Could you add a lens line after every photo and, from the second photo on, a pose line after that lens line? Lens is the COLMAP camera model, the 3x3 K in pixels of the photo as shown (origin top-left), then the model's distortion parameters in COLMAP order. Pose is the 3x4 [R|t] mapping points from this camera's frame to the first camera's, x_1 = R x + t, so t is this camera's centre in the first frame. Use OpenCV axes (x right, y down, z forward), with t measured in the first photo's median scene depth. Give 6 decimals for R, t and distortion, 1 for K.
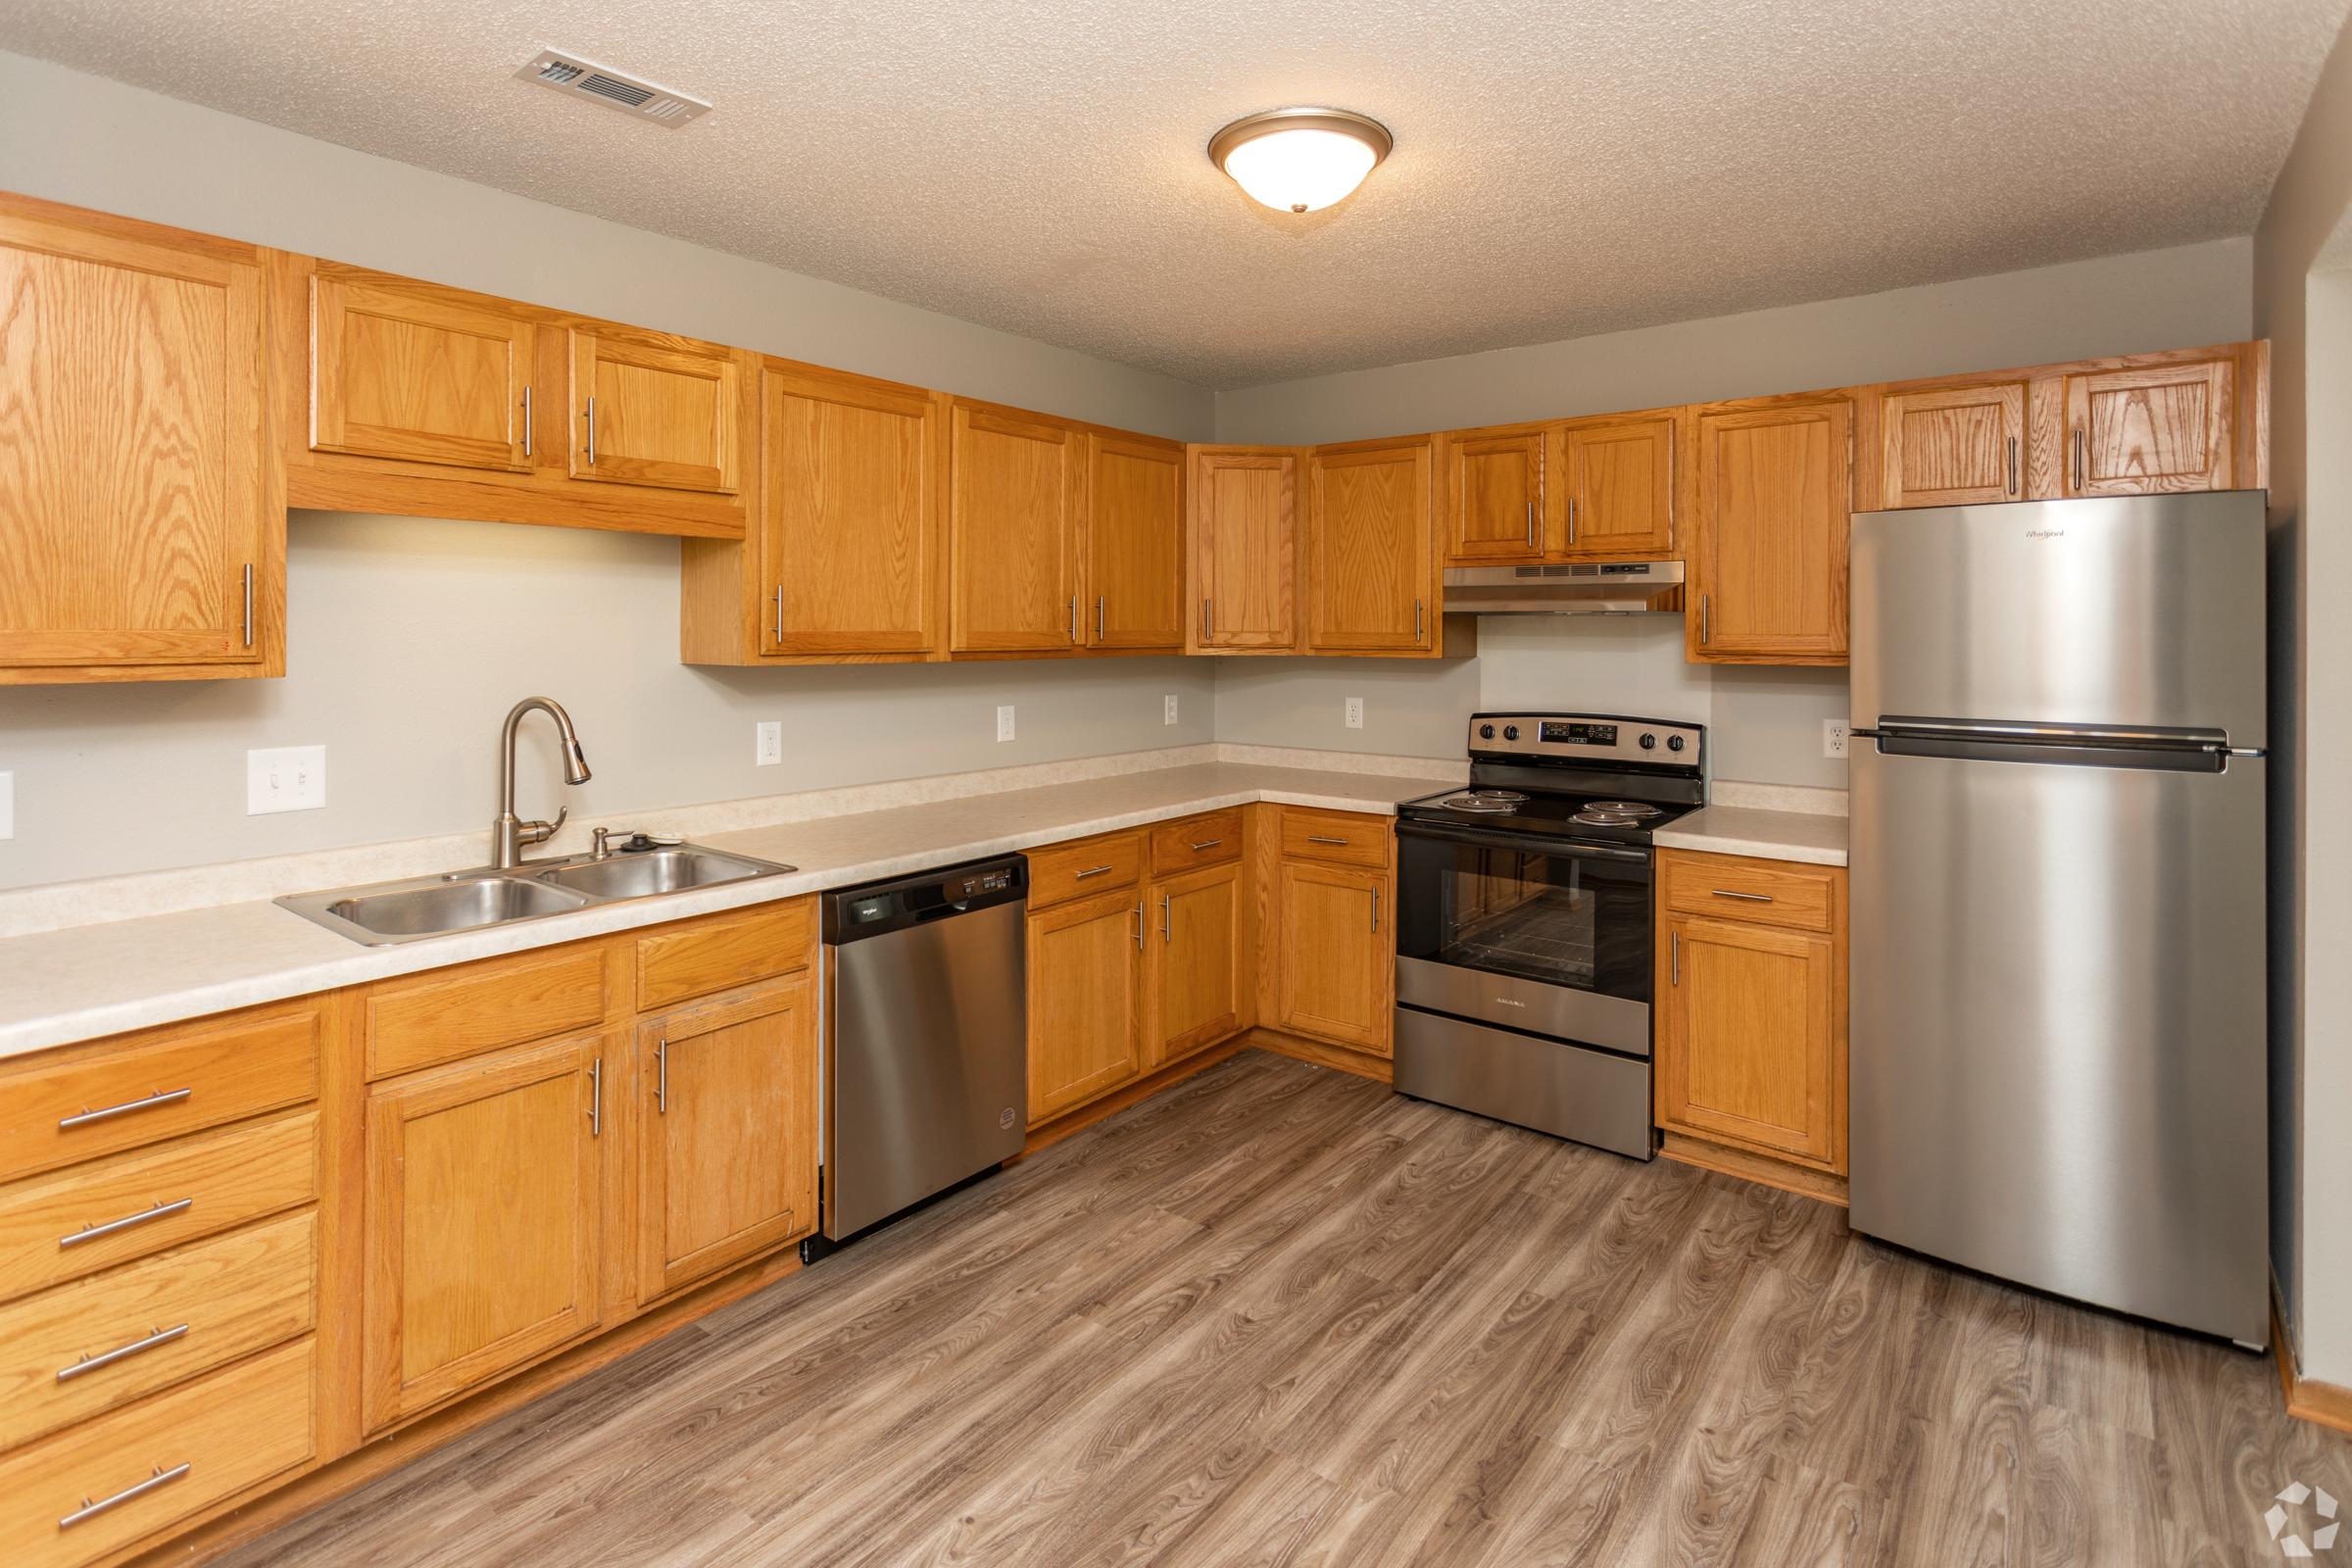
lens RADIAL K [[1245.5, 0, 1175.5], [0, 1245.5, 623.6], [0, 0, 1]] dist [0.013296, -0.000036]
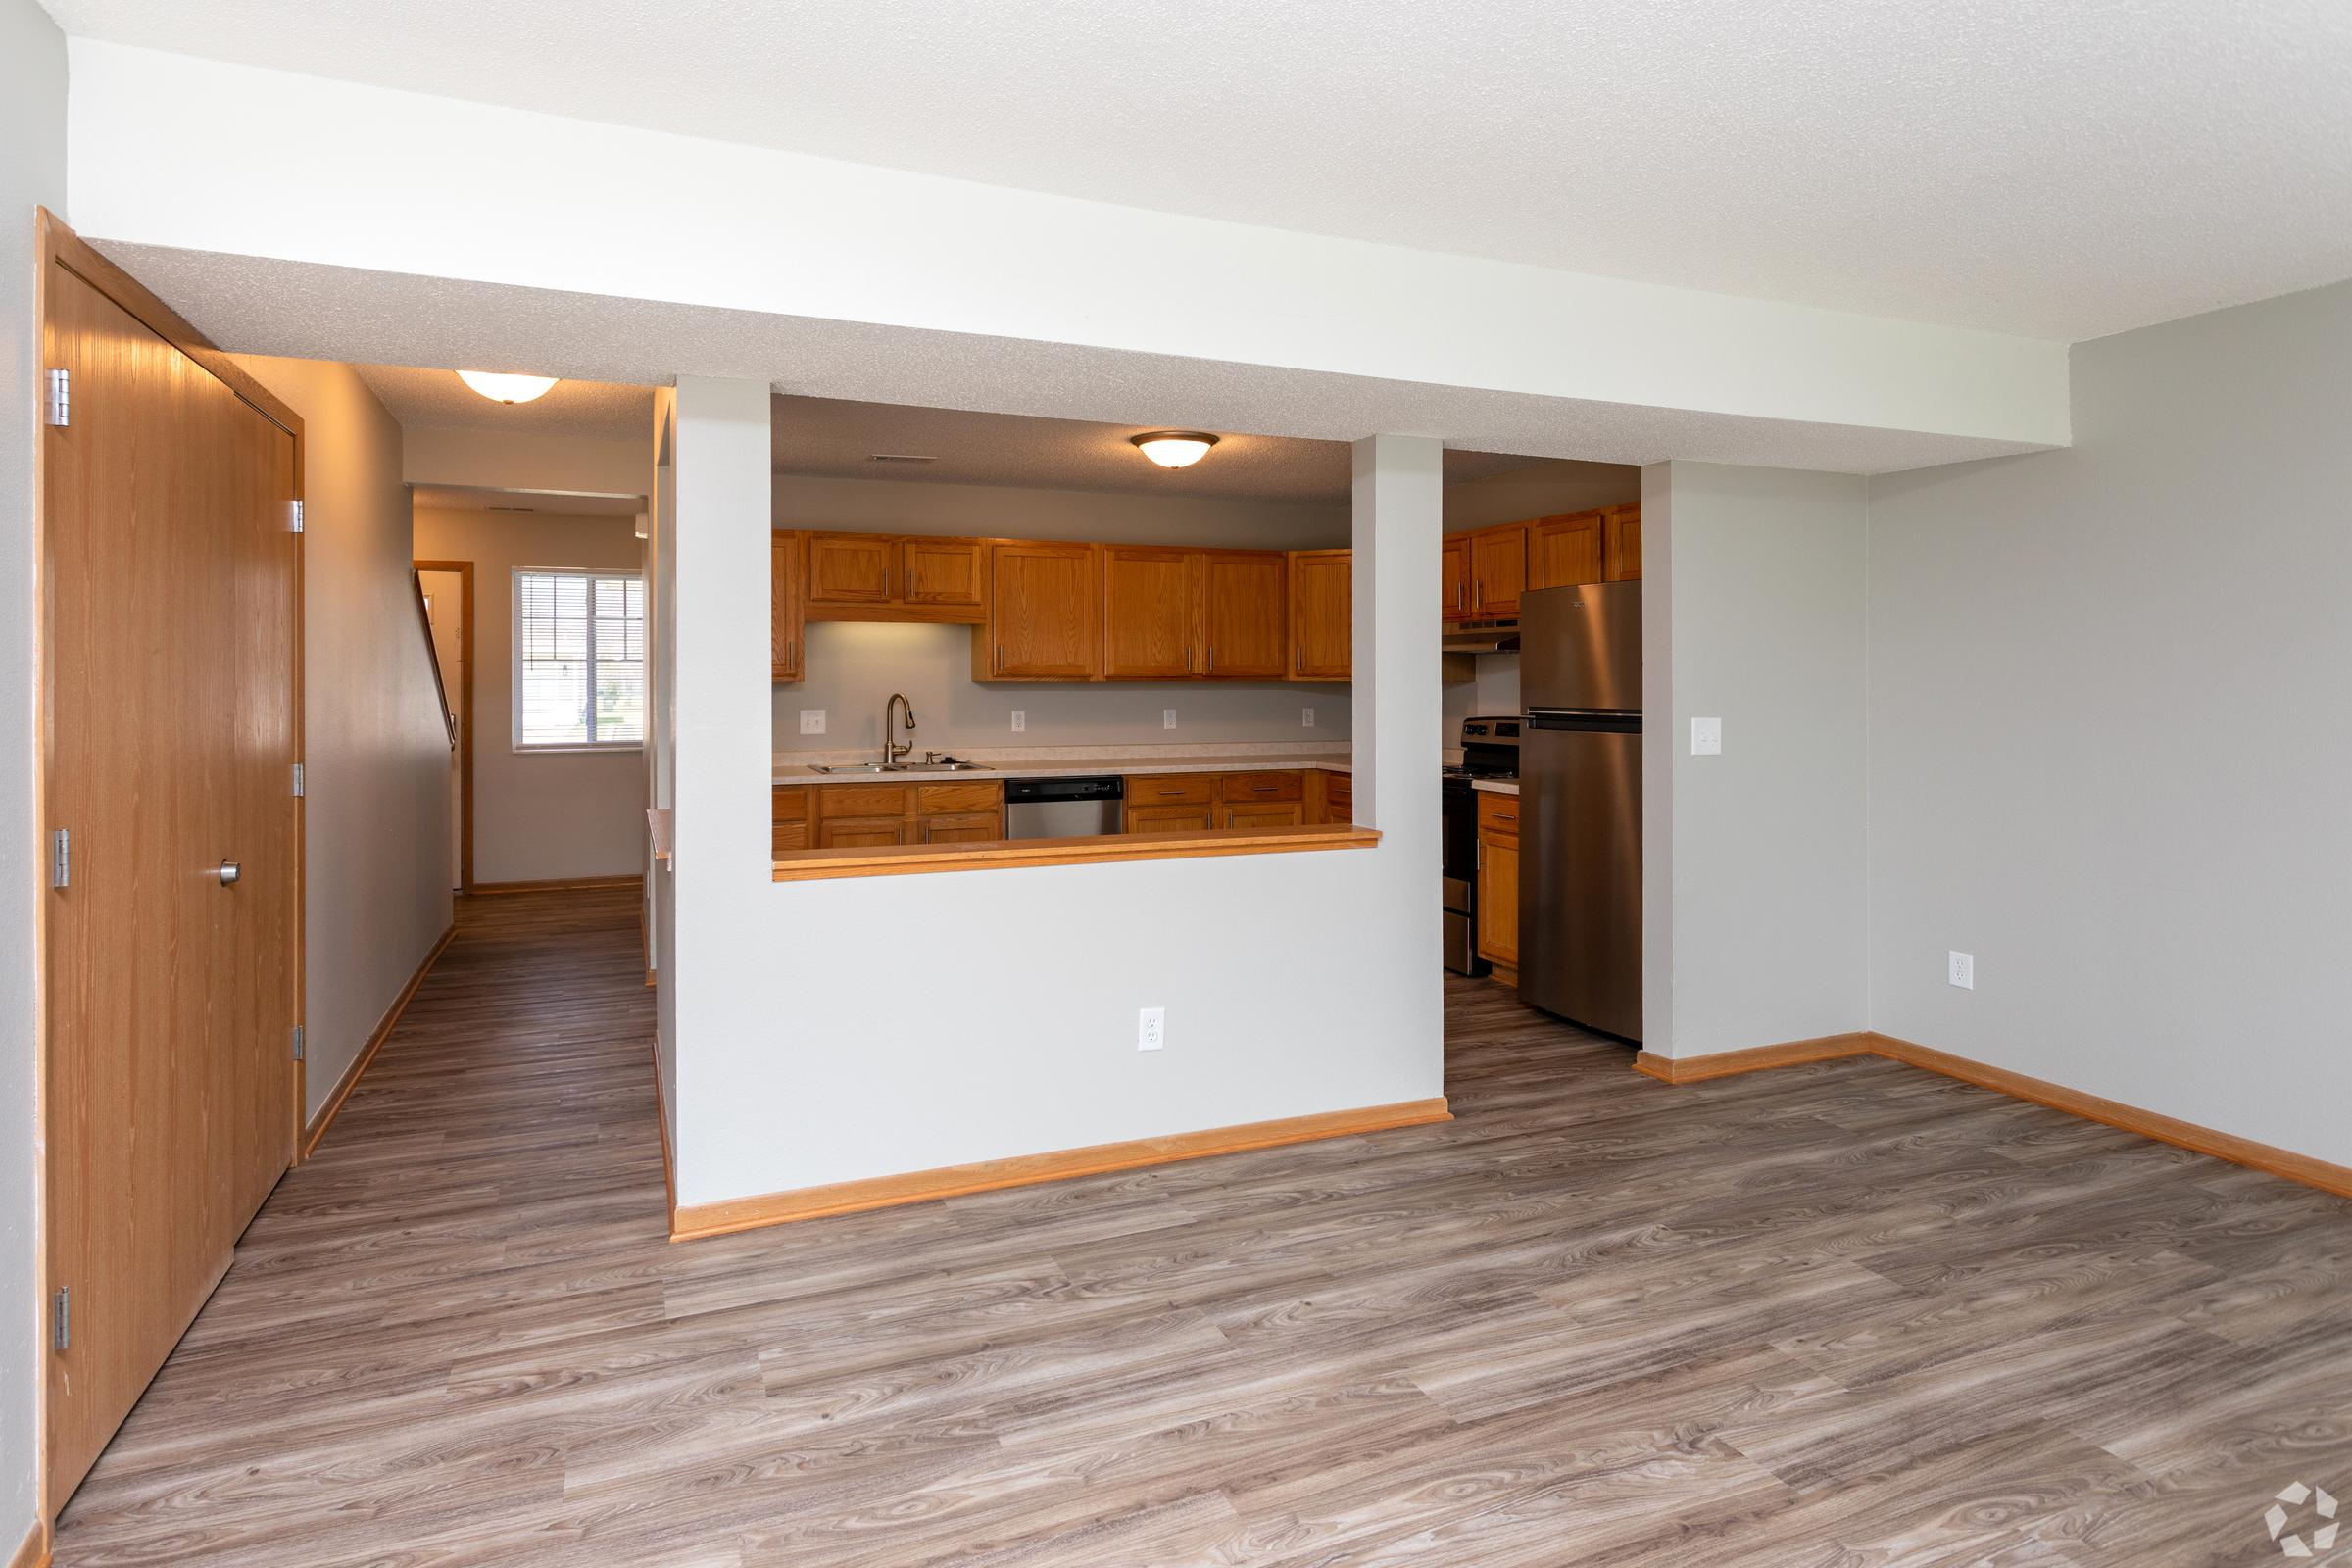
lens RADIAL K [[1286.8, 0, 1173.9], [0, 1286.8, 664.4], [0, 0, 1]] dist [-0.000455, -0.000139]
pose [[0.897973, -0.008126, -0.439975, 0.875955], [0.007984, 0.999966, -0.002175, 0.010579], [0.439977, -0.001560, 0.898008, -0.824289]]
